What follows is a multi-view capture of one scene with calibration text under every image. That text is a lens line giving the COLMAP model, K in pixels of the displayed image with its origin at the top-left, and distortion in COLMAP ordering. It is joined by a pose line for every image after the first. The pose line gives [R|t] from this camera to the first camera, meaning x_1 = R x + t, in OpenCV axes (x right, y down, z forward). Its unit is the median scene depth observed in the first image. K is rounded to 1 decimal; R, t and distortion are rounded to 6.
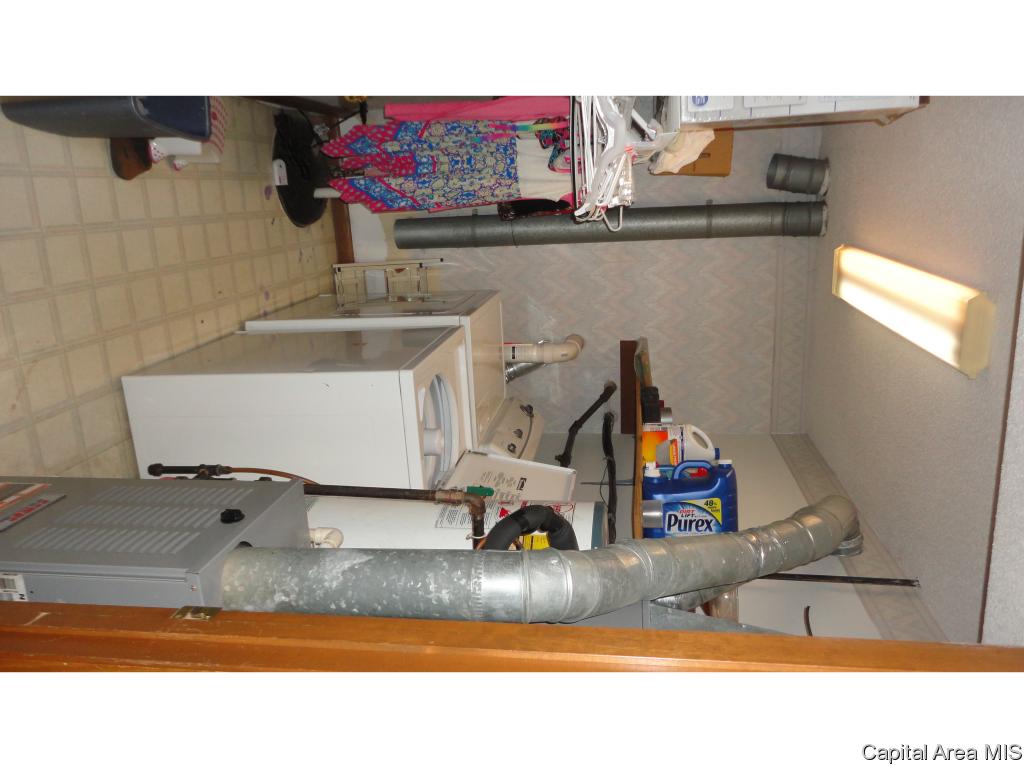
lens RADIAL K [[741.1, 0, 508.4], [0, 741.1, 378.6], [0, 0, 1]] dist [-0.009904, 0.009359]
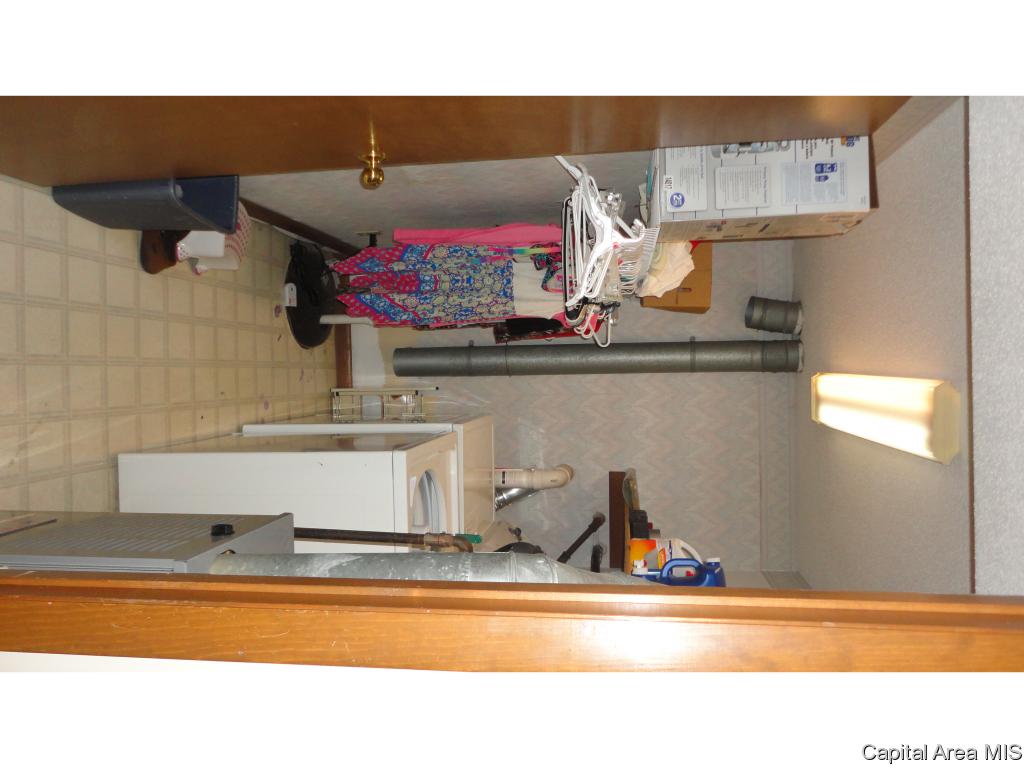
lens RADIAL K [[741.1, 0, 508.4], [0, 741.1, 378.6], [0, 0, 1]] dist [-0.009904, 0.009359]
pose [[0.999396, 0.033533, 0.009073, 0.000039], [-0.030381, 0.970347, -0.239798, 0.102169], [-0.016845, 0.239377, 0.970780, -0.017230]]
